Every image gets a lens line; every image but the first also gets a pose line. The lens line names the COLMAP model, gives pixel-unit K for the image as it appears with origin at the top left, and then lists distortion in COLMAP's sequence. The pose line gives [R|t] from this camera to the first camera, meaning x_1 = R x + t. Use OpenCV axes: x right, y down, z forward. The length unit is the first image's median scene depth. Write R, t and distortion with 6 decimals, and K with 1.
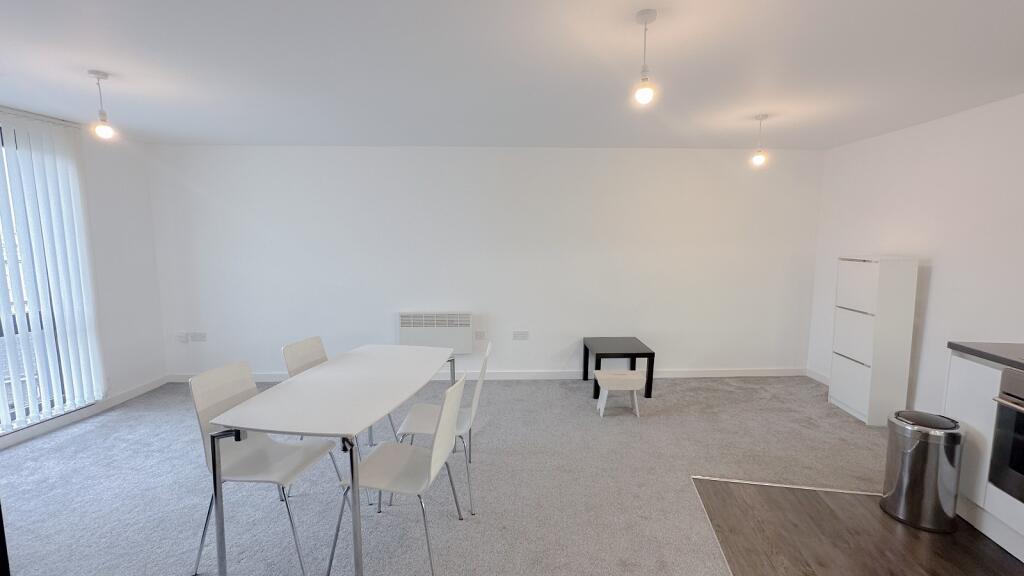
lens RADIAL K [[432.4, 0, 512.0], [0, 432.4, 288.0], [0, 0, 1]] dist [0.000877, 0.000035]
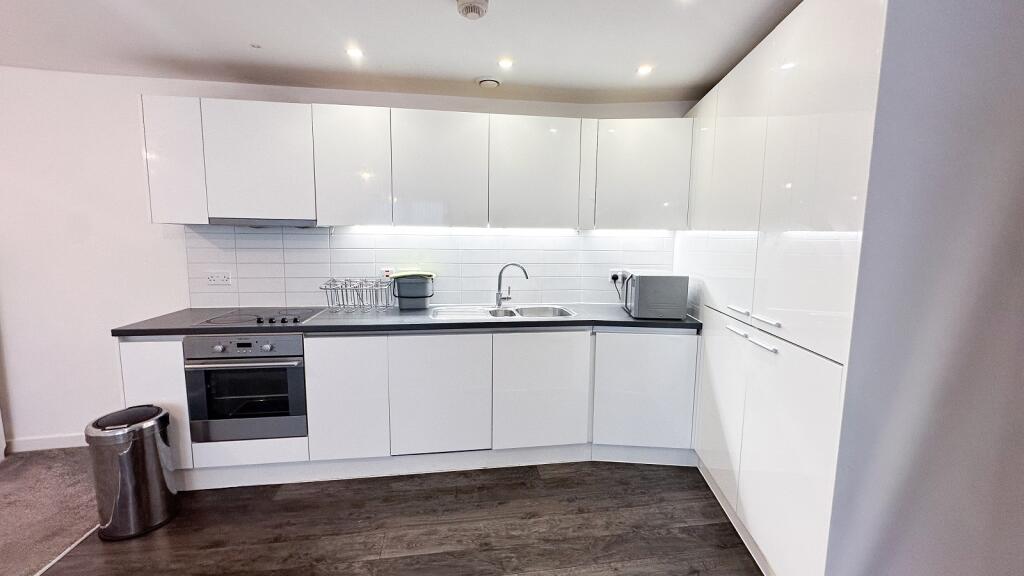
lens RADIAL K [[413.4, 0, 512.0], [0, 413.4, 288.0], [0, 0, 1]] dist [-0.002949, -0.000214]
pose [[-0.313842, -0.118503, 0.942051, -0.077436], [0.103821, 0.981948, 0.158110, -0.013658], [-0.943782, 0.147426, -0.295874, 0.456727]]
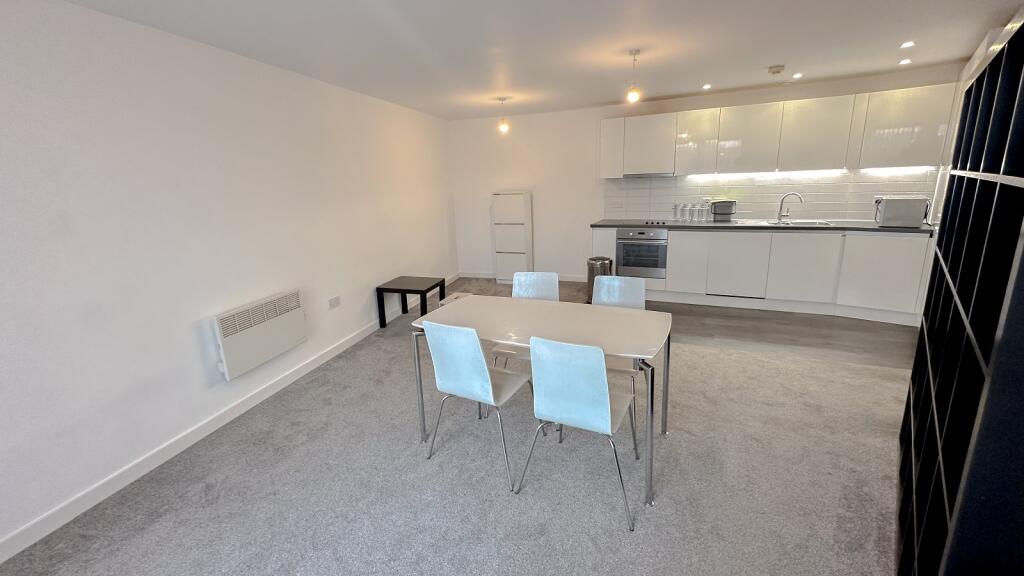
lens RADIAL K [[432.4, 0, 512.0], [0, 432.4, 288.0], [0, 0, 1]] dist [0.000877, 0.000035]
pose [[0.285452, -0.242967, 0.927084, -1.309692], [0.153496, 0.966434, 0.206018, -0.083991], [-0.946021, 0.083496, 0.313165, 0.734676]]
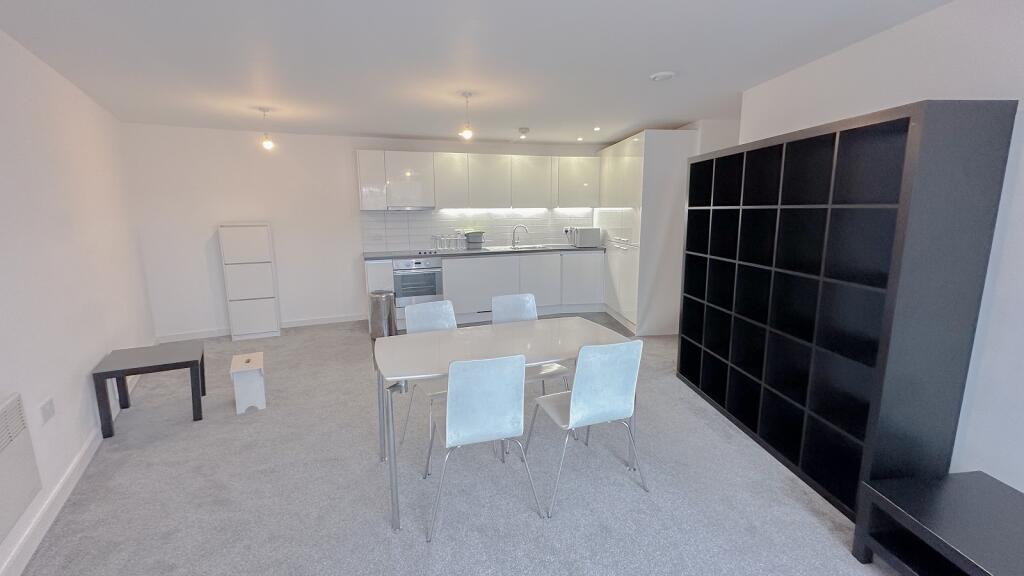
lens RADIAL K [[432.4, 0, 512.0], [0, 432.4, 288.0], [0, 0, 1]] dist [0.000877, 0.000035]
pose [[-0.494695, -0.150579, 0.855923, -1.218333], [0.114453, 0.965009, 0.235920, -0.151194], [-0.861497, 0.214671, -0.460151, 1.428387]]
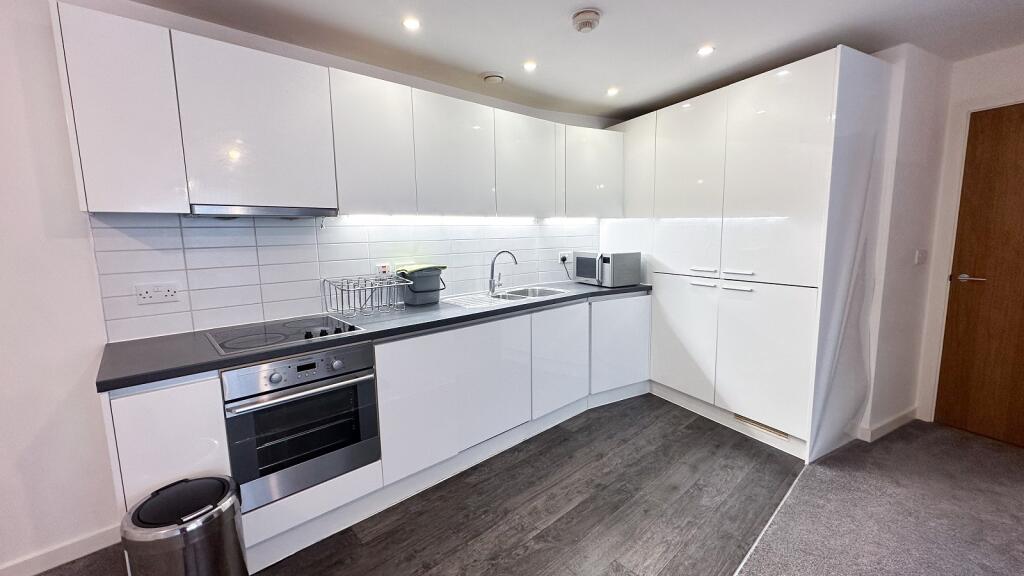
lens RADIAL K [[413.4, 0, 512.0], [0, 413.4, 288.0], [0, 0, 1]] dist [-0.002949, -0.000214]
pose [[-0.790012, -0.068284, 0.609277, 0.258559], [0.091762, 0.969415, 0.227629, -0.072700], [-0.606185, 0.235738, -0.759583, 1.087348]]
